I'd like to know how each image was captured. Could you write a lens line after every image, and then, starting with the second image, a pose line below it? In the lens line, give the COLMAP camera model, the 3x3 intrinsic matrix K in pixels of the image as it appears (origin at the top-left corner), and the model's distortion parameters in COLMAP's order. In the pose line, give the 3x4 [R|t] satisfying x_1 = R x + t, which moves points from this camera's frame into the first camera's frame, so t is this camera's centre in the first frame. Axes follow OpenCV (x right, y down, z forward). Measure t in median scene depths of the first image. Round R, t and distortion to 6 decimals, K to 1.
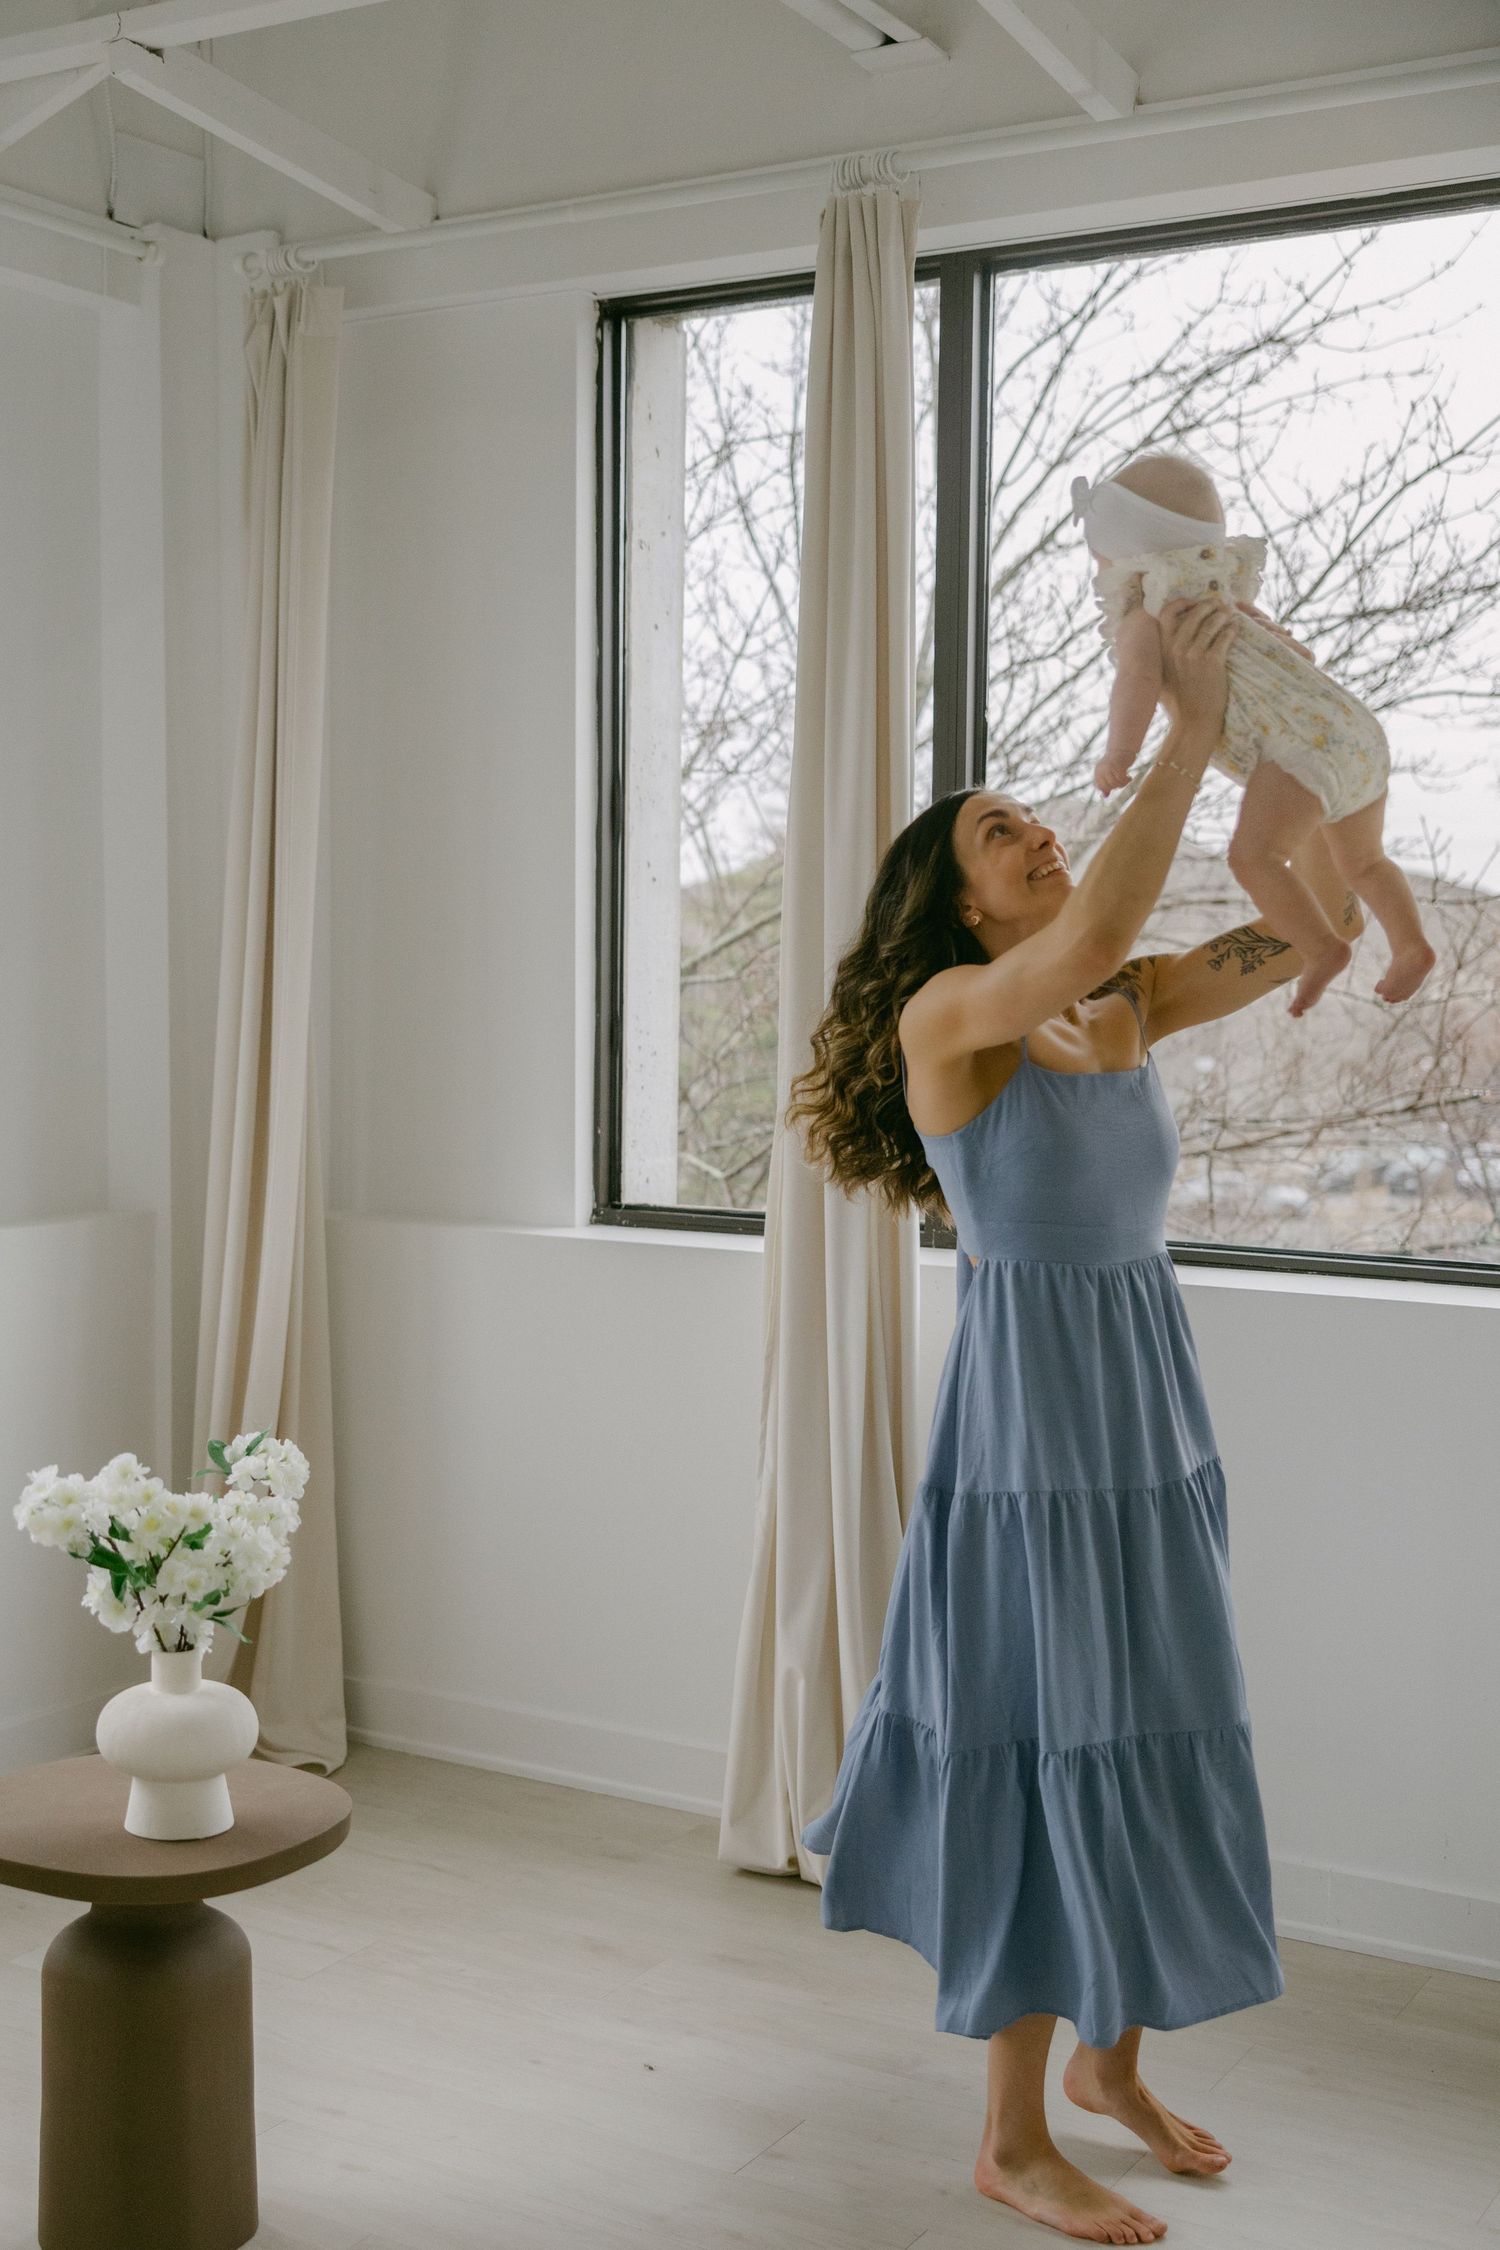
lens RADIAL K [[2507.5, 0, 673.1], [0, 2507.5, 1127.2], [0, 0, 1]] dist [0.007522, -0.012685]
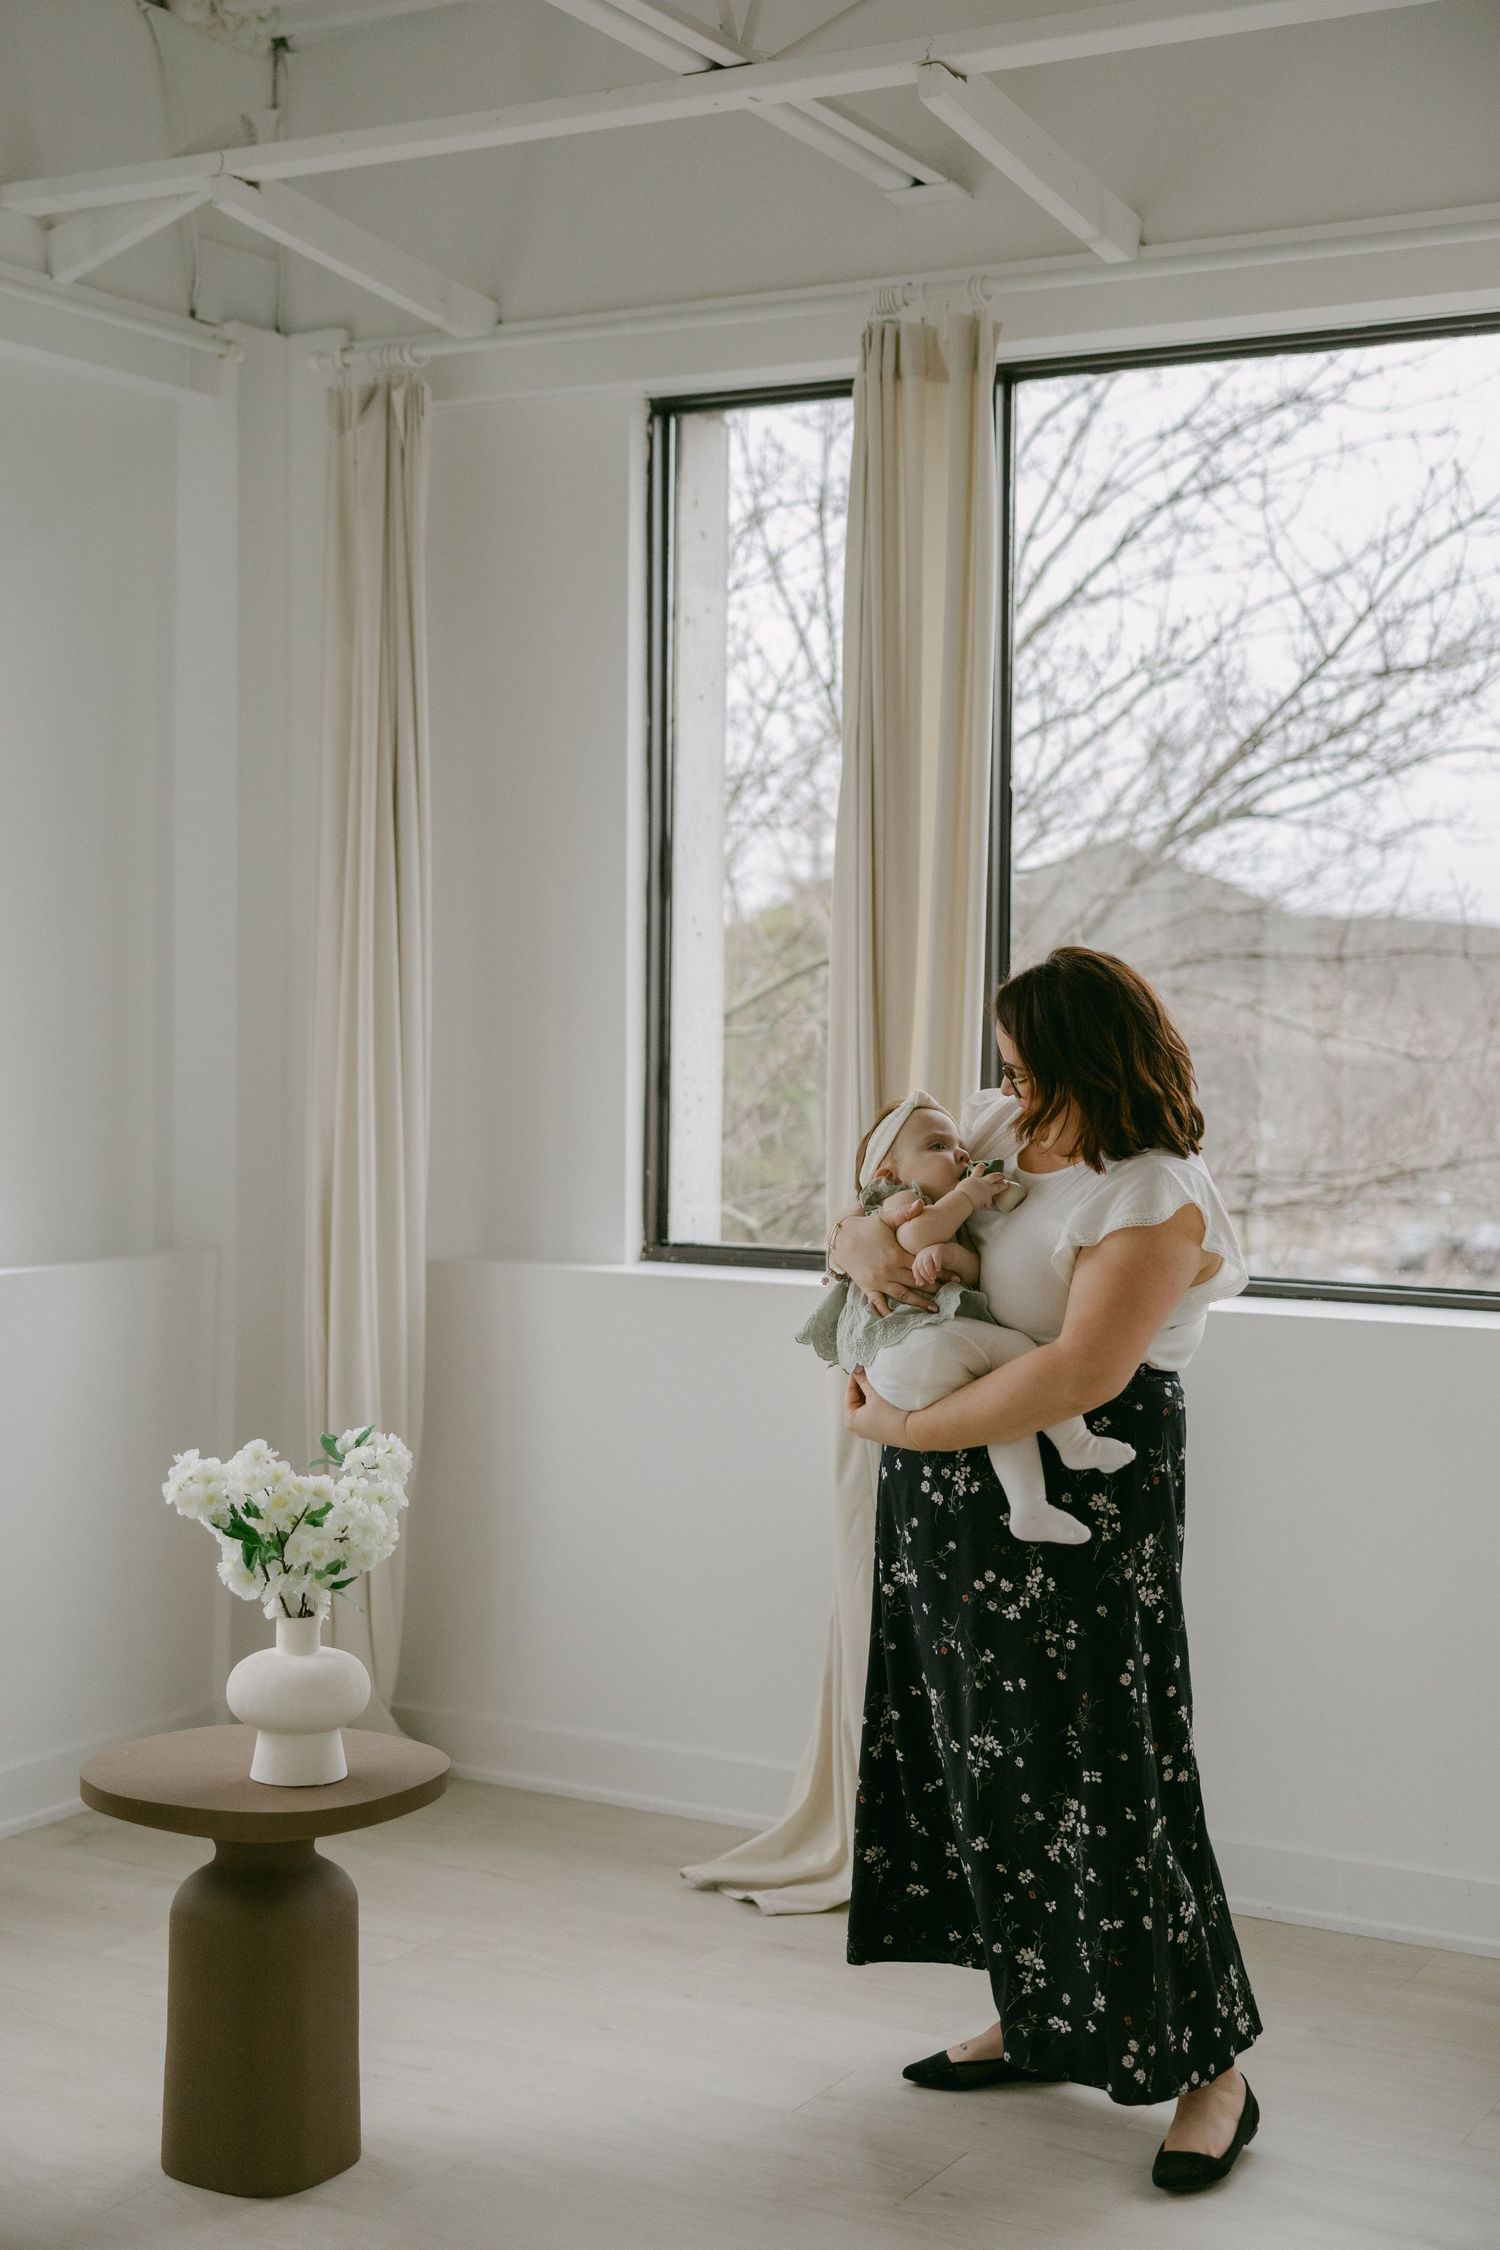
lens RADIAL K [[2887.0, 0, 748.6], [0, 2887.0, 923.5], [0, 0, 1]] dist [0.040613, 0.033187]
pose [[0.999617, 0.002900, 0.027506, -0.020344], [-0.000152, 0.995049, -0.099381, 0.017411], [-0.027658, 0.099339, 0.994669, -0.208172]]
